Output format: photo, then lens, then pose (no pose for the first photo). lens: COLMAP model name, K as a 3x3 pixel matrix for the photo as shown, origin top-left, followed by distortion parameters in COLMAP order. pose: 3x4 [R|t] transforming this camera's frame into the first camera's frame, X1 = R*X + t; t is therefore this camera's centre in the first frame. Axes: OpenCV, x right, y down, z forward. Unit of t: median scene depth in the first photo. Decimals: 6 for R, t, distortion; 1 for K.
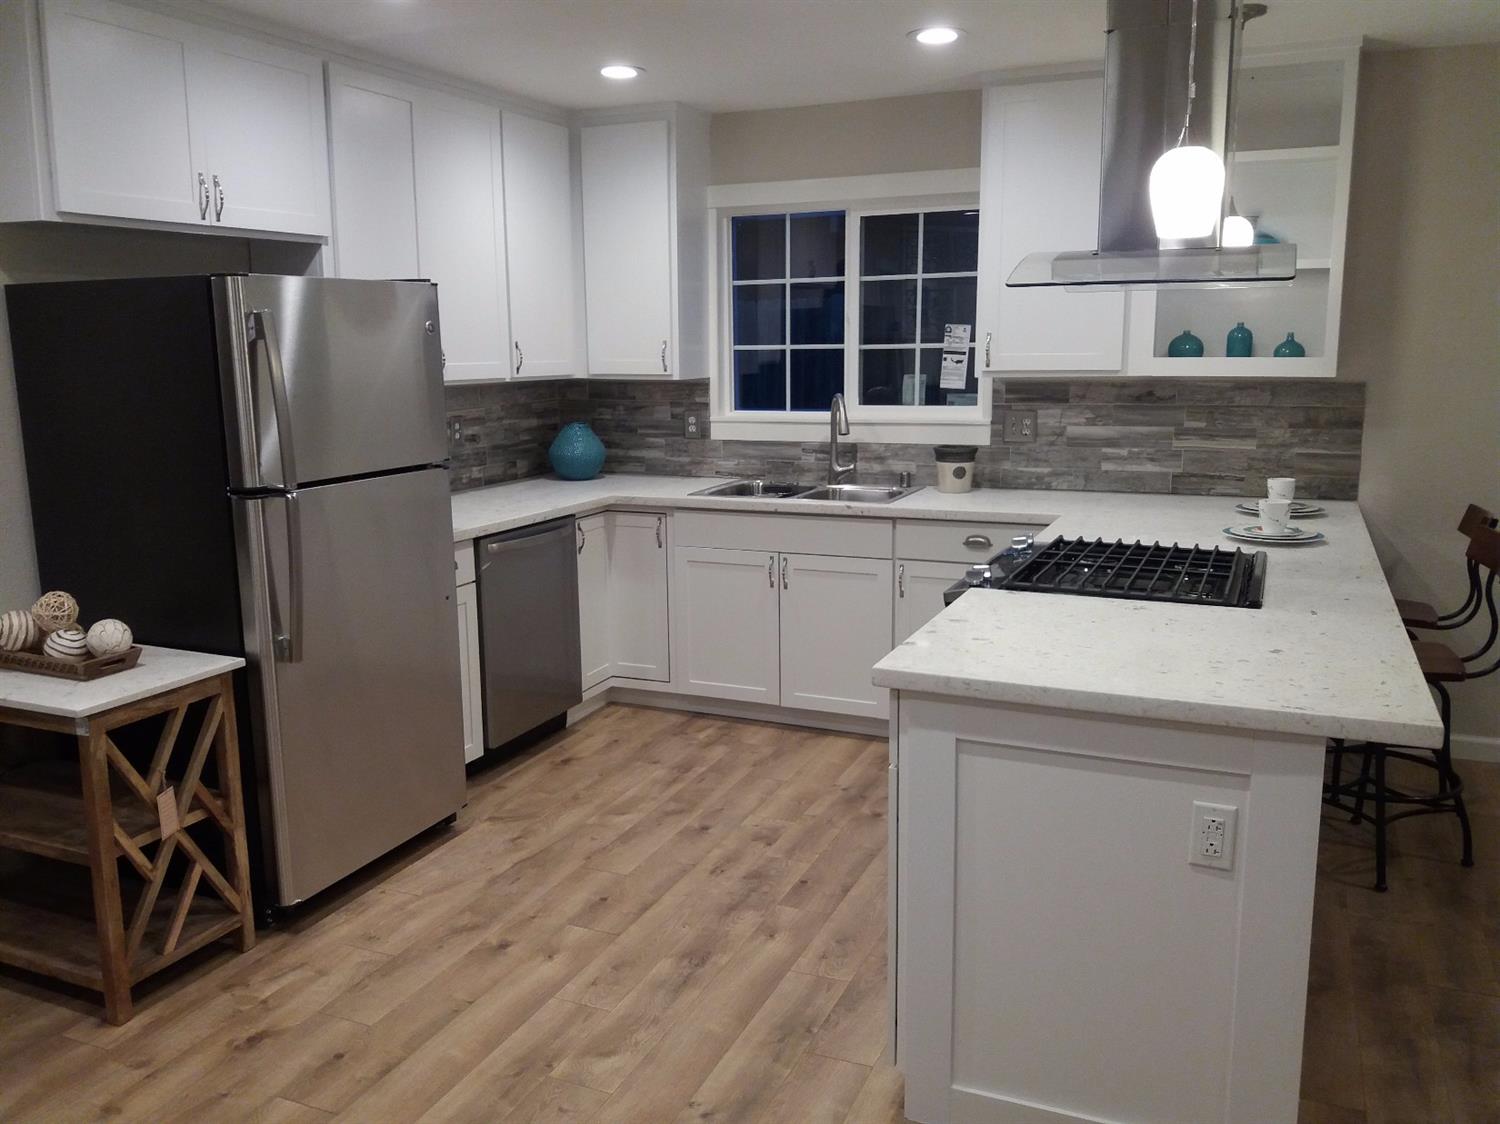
lens RADIAL K [[1272.4, 0, 751.0], [0, 1272.4, 566.0], [0, 0, 1]] dist [0.095641, -0.159742]
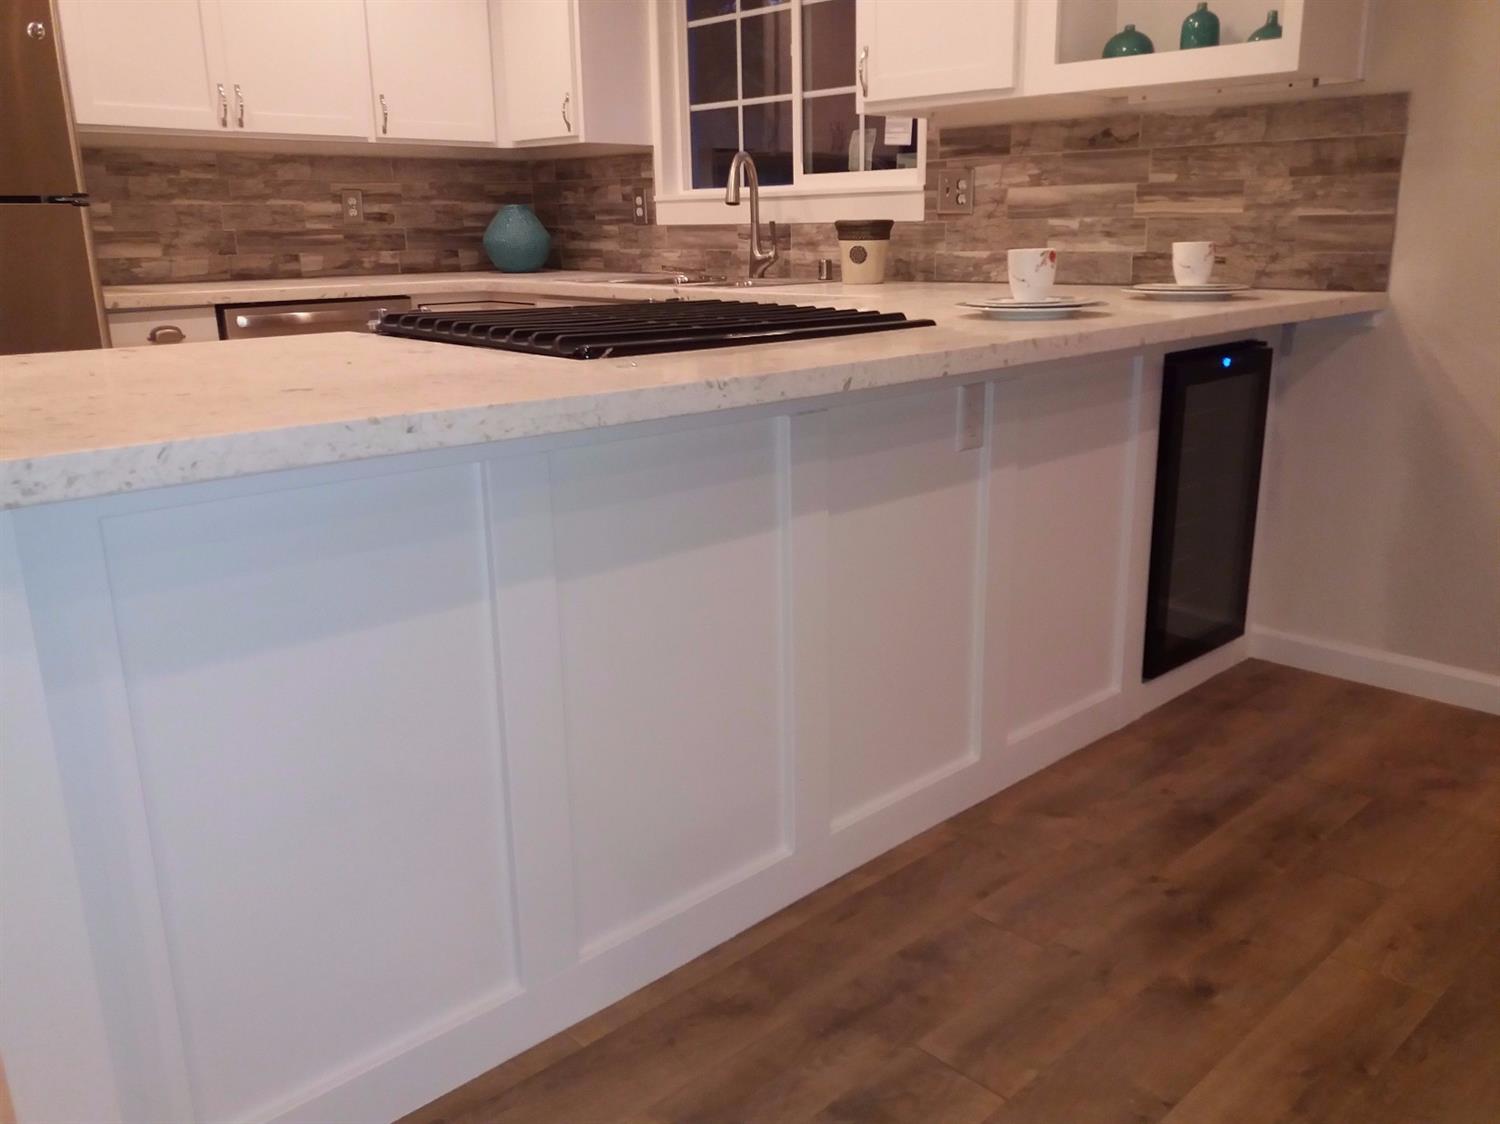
lens RADIAL K [[1272.4, 0, 786.0], [0, 1272.4, 561.8], [0, 0, 1]] dist [0.095641, -0.159742]
pose [[0.920006, 0.095776, -0.380022, 0.418168], [-0.062767, 0.993170, 0.098353, 0.032980], [0.386846, -0.066632, 0.919734, 0.283319]]
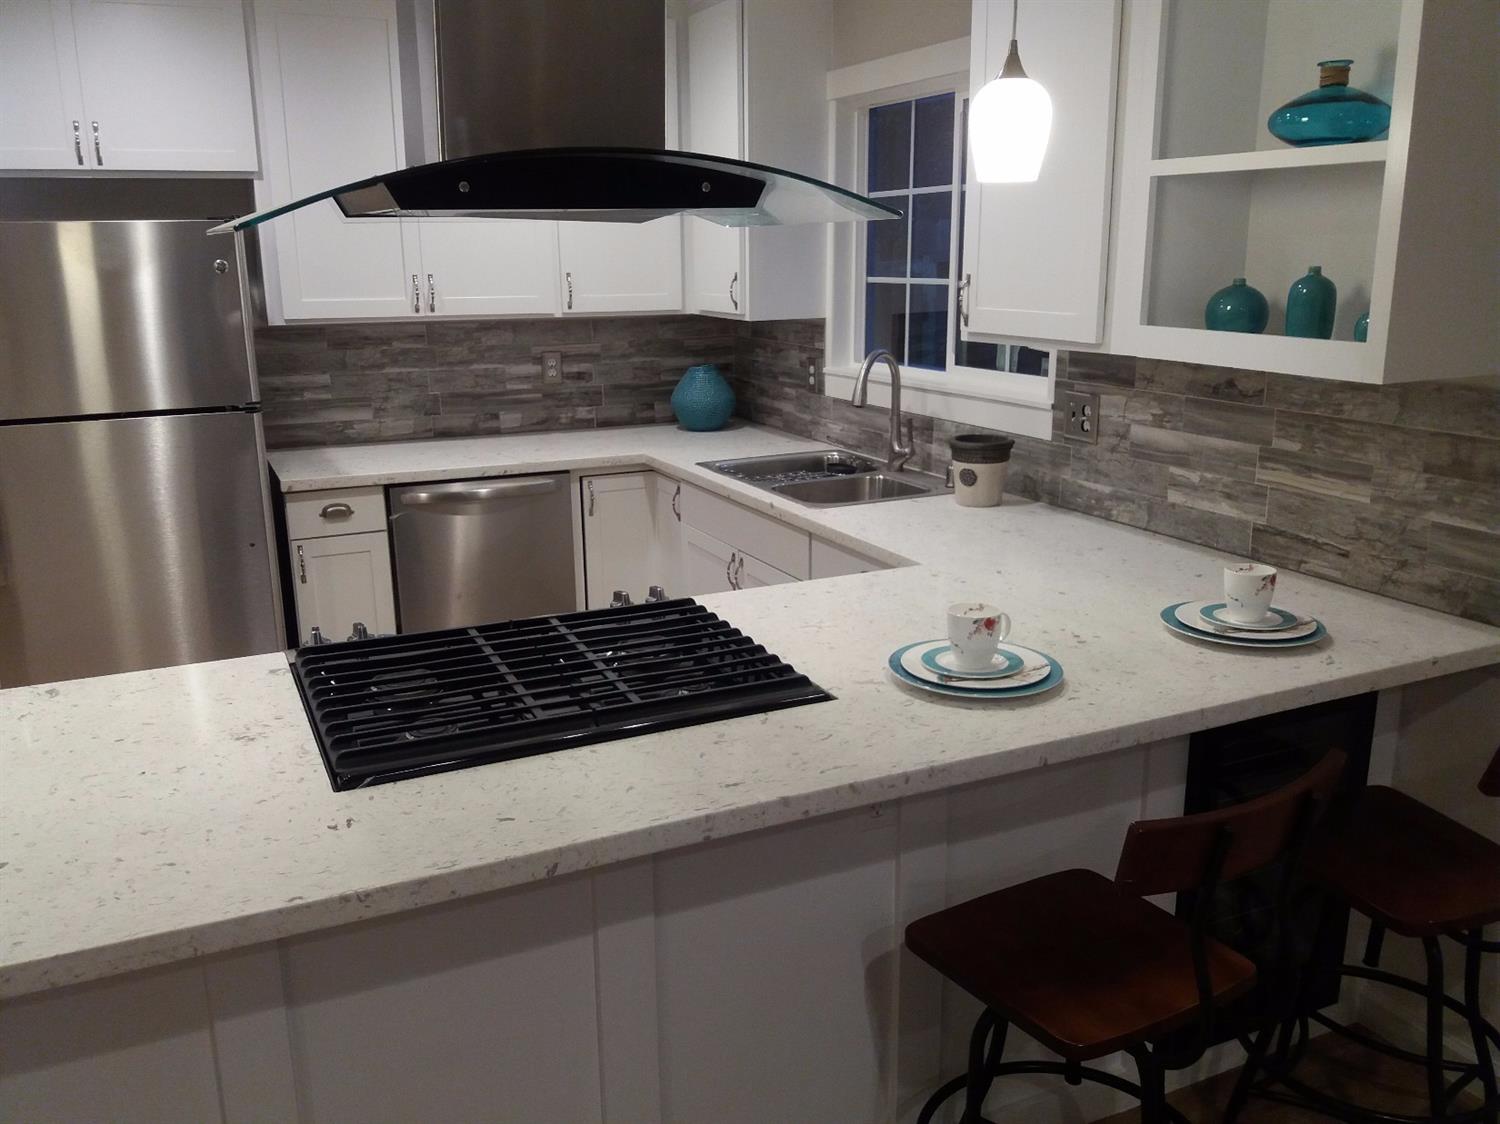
lens RADIAL K [[1272.4, 0, 739.6], [0, 1272.4, 565.7], [0, 0, 1]] dist [0.095641, -0.159742]
pose [[0.735063, 0.168212, -0.656801, 0.524290], [-0.115694, 0.985646, 0.122951, -0.094908], [0.668055, -0.014389, 0.743973, 0.397956]]
